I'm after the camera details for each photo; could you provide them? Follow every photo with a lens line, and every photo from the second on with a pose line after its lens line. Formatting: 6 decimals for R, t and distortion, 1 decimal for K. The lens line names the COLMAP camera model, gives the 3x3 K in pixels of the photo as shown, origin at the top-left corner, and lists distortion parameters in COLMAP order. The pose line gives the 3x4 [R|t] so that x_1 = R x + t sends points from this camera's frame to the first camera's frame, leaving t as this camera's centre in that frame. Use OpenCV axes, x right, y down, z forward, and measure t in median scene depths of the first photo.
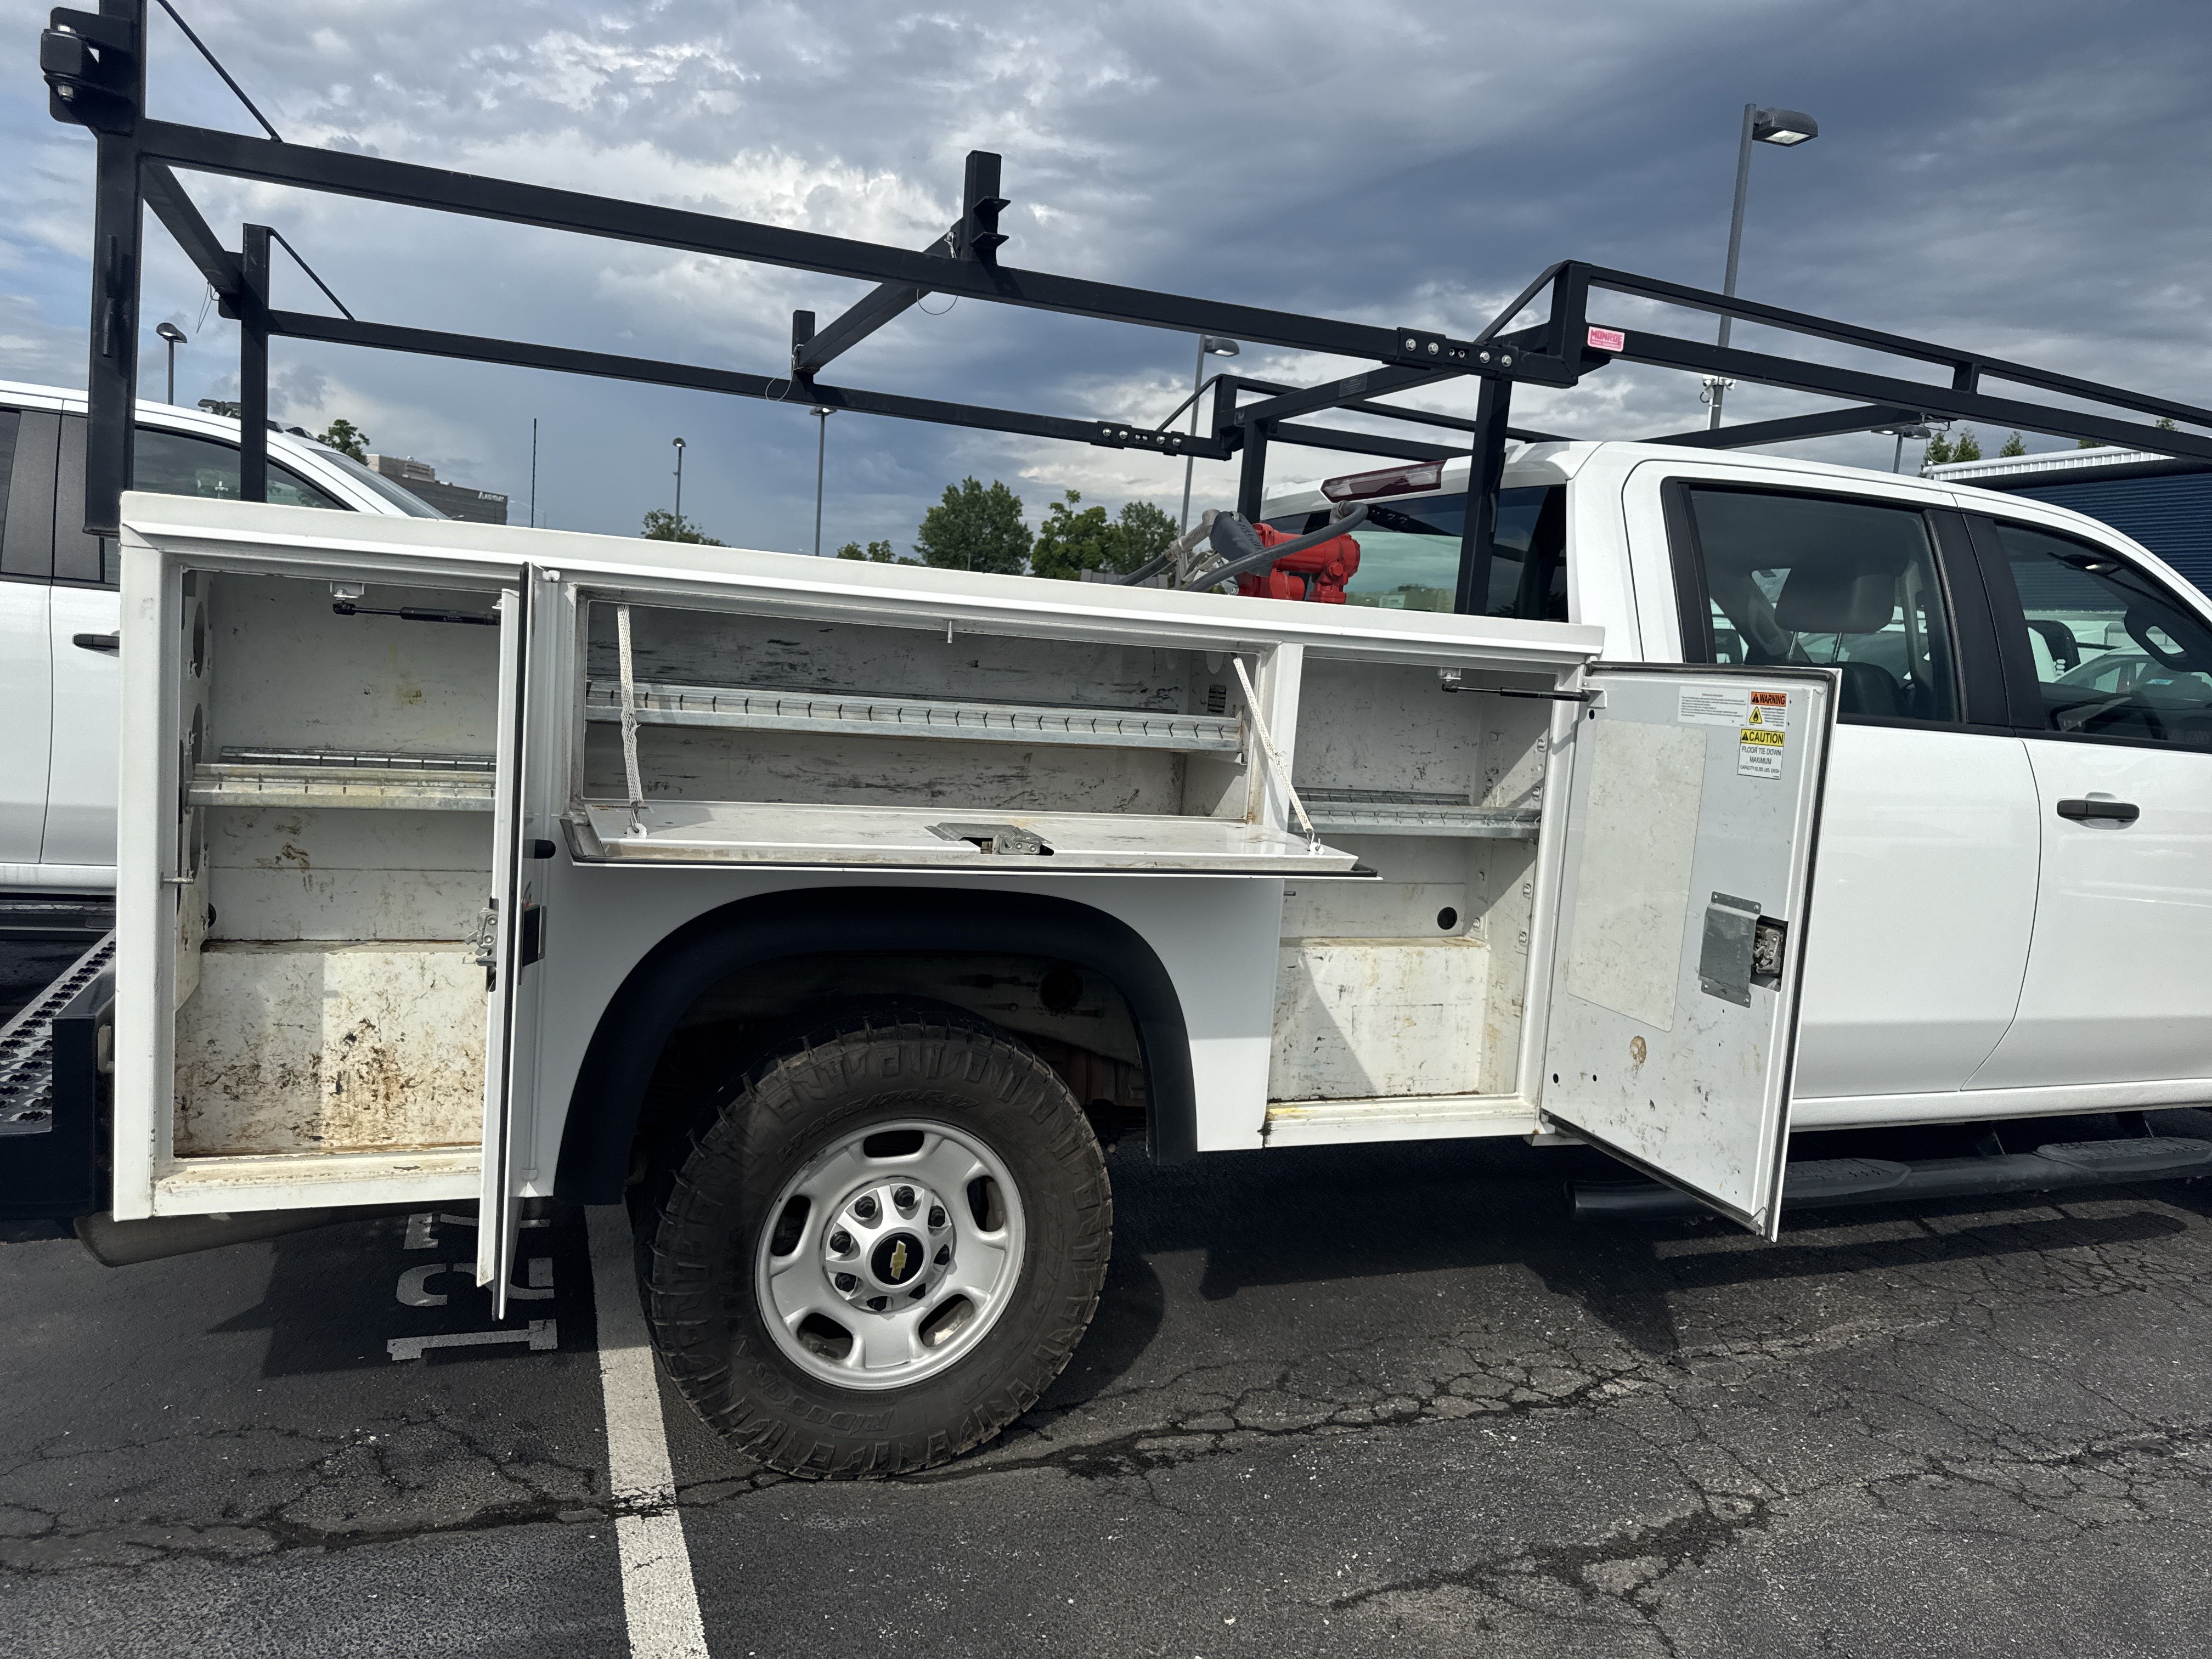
lens RADIAL K [[1569.1, 0, 1107.2], [0, 1569.1, 809.4], [0, 0, 1]] dist [0.035059, -0.042388]
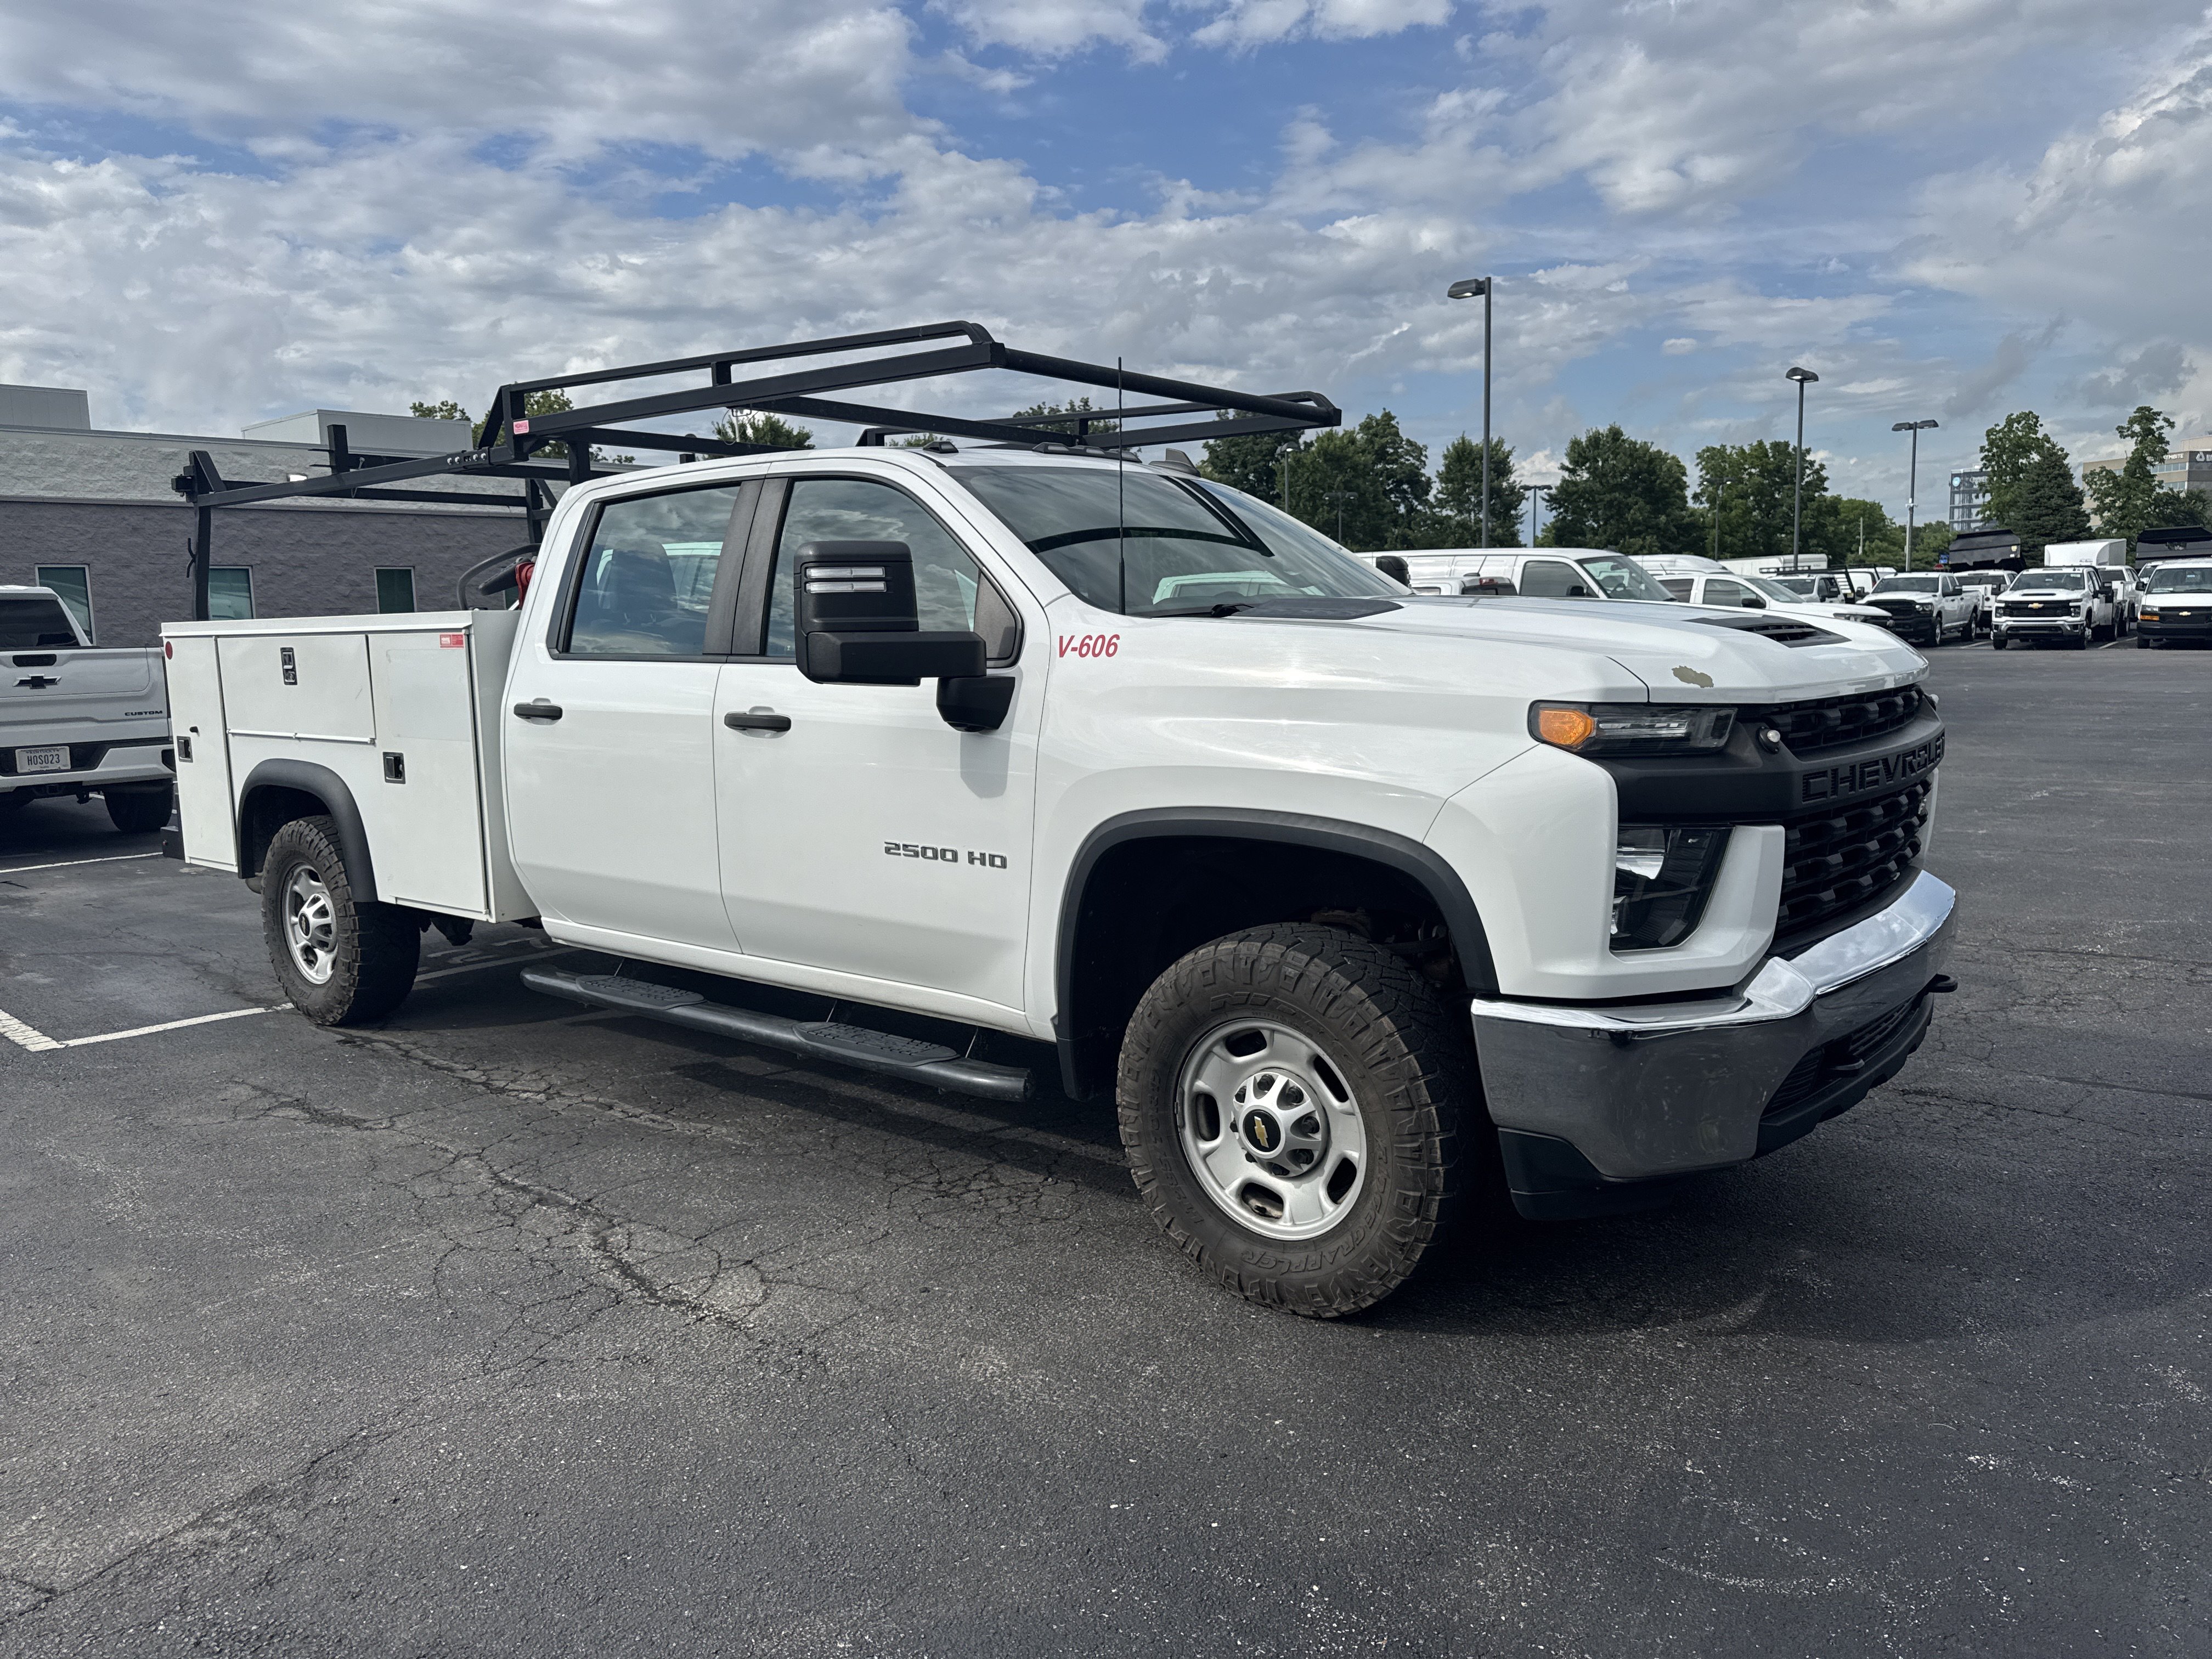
lens RADIAL K [[1569.1, 0, 1112.2], [0, 1569.1, 844.4], [0, 0, 1]] dist [0.035059, -0.042388]
pose [[0.473962, 0.038913, -0.879685, 2.087475], [-0.027587, 0.999189, 0.029336, 0.060440], [0.880113, 0.010363, 0.474651, 0.813769]]
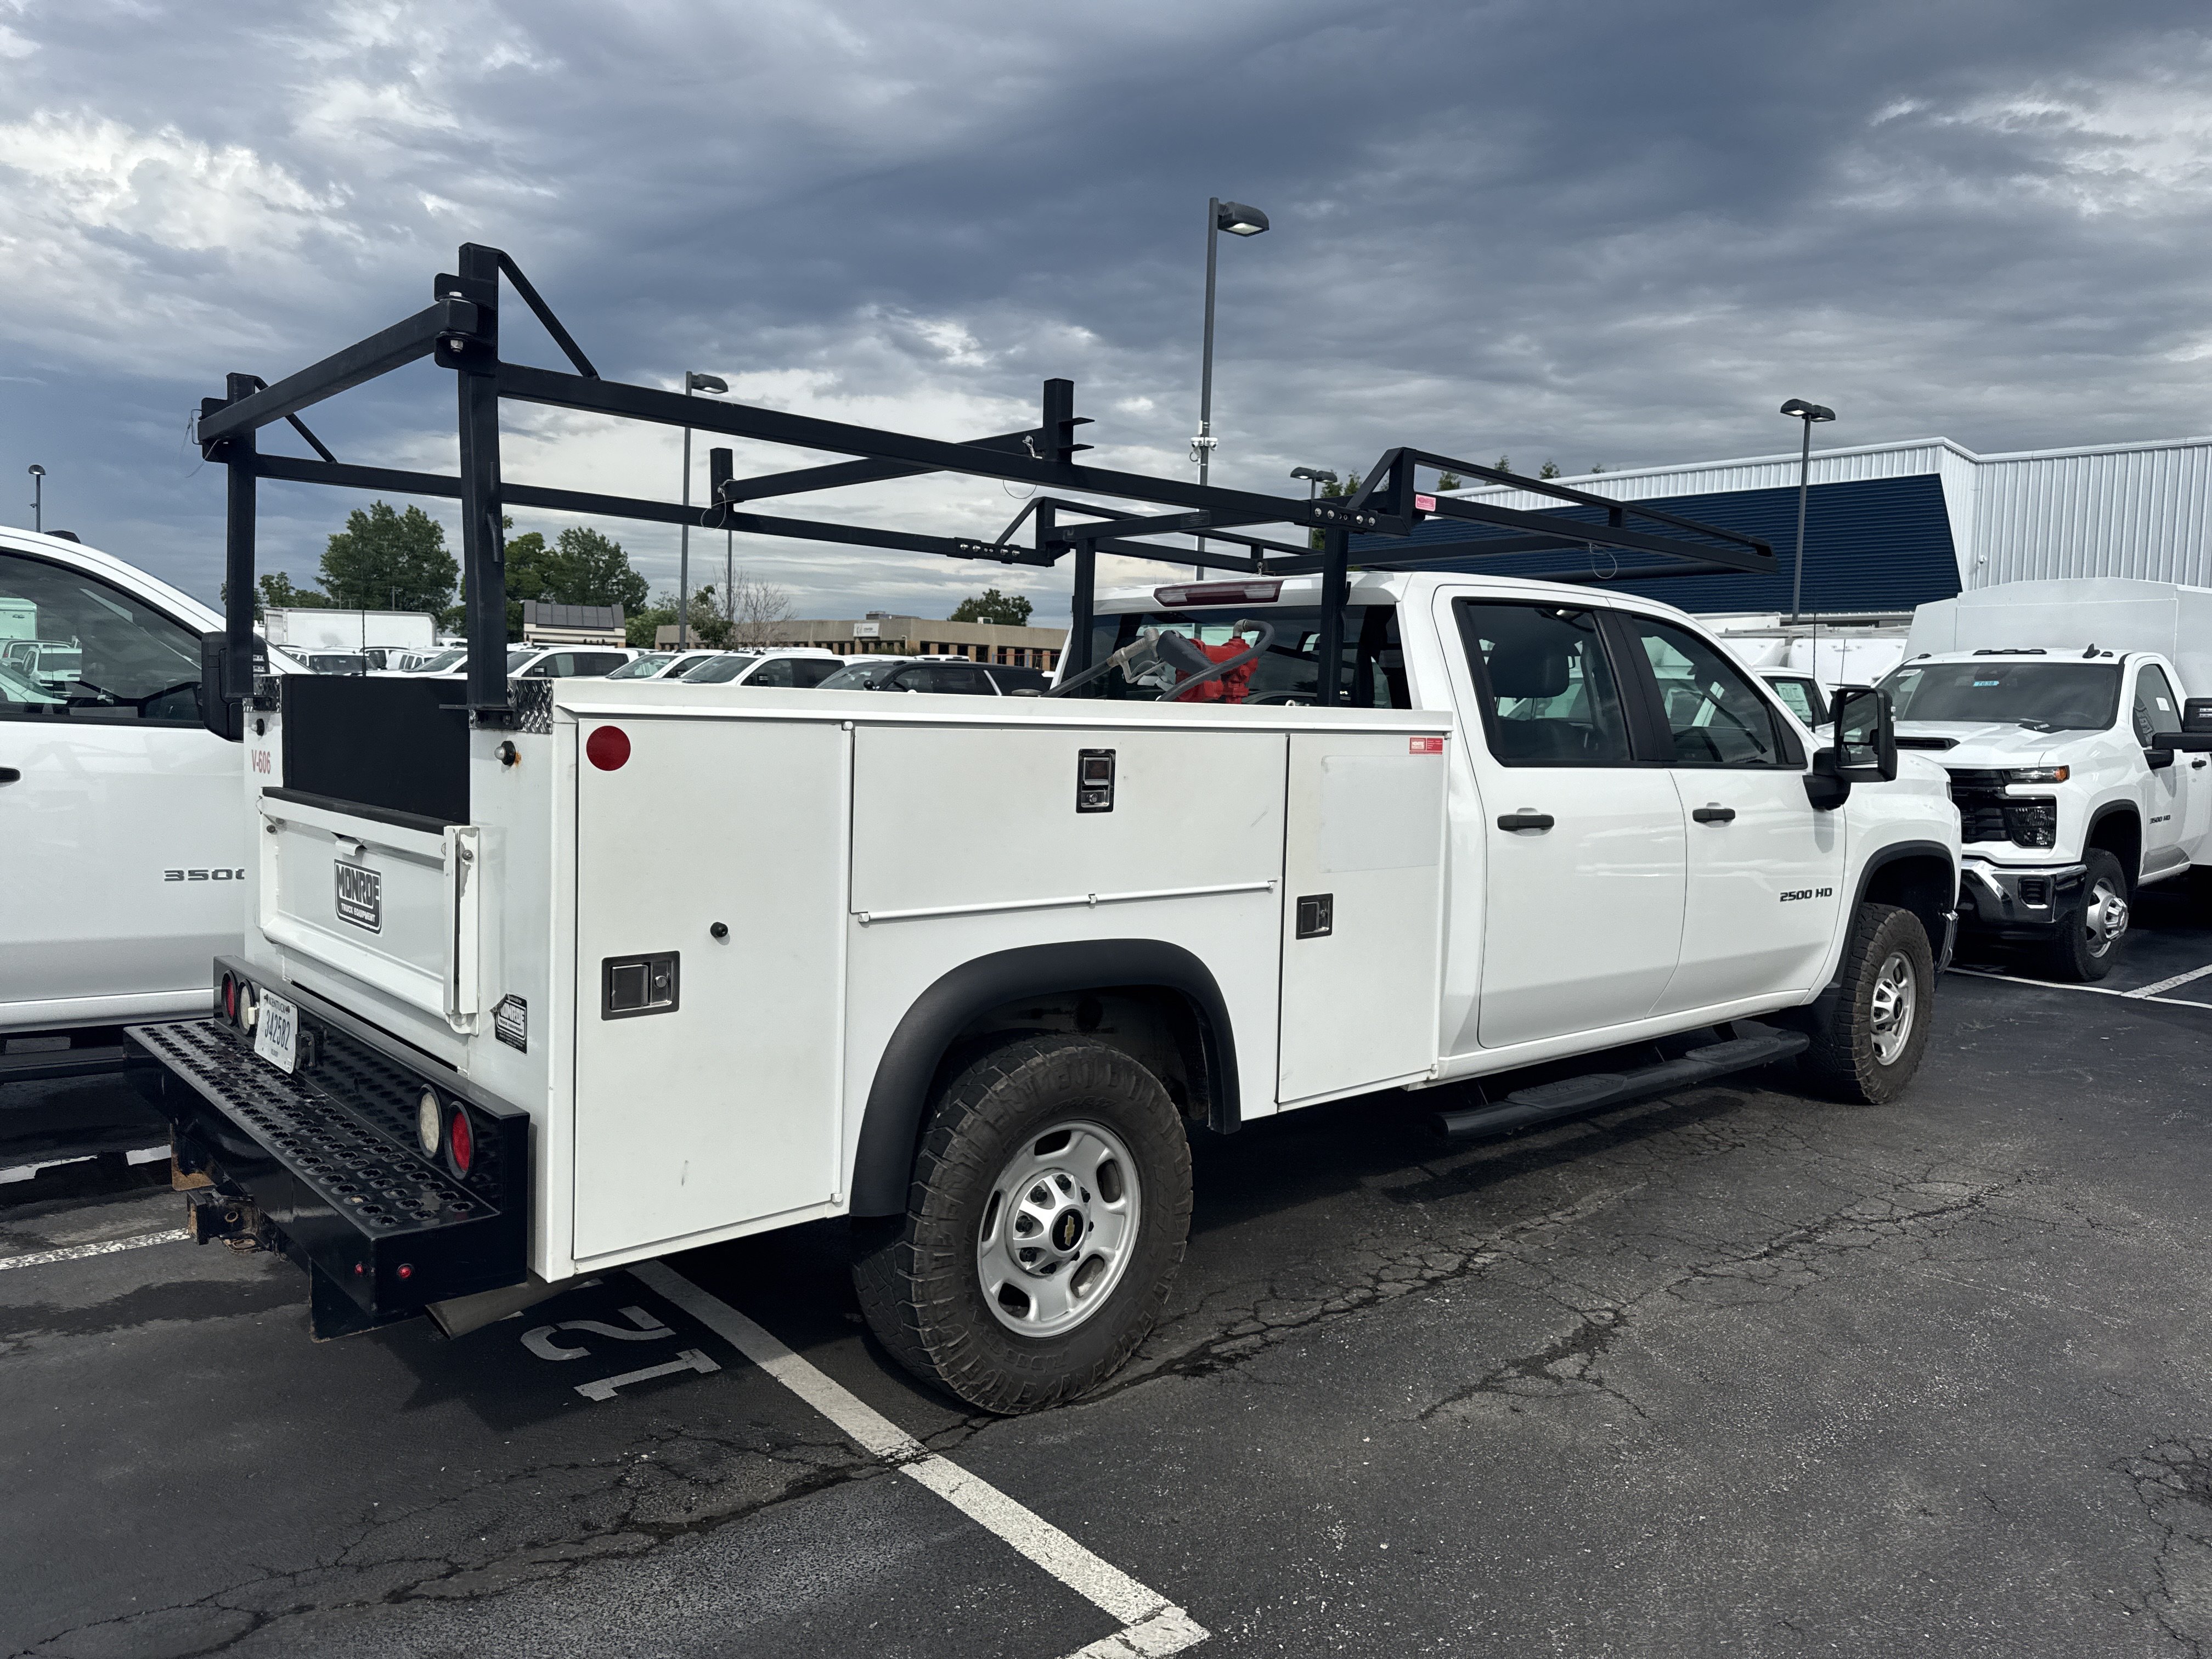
lens RADIAL K [[1569.1, 0, 1116.8], [0, 1569.1, 794.2], [0, 0, 1]] dist [0.035059, -0.042388]
pose [[0.938664, -0.063308, 0.338972, -0.442945], [0.071321, 0.997390, -0.011220, -0.047740], [-0.337377, 0.034708, 0.940730, -0.210556]]
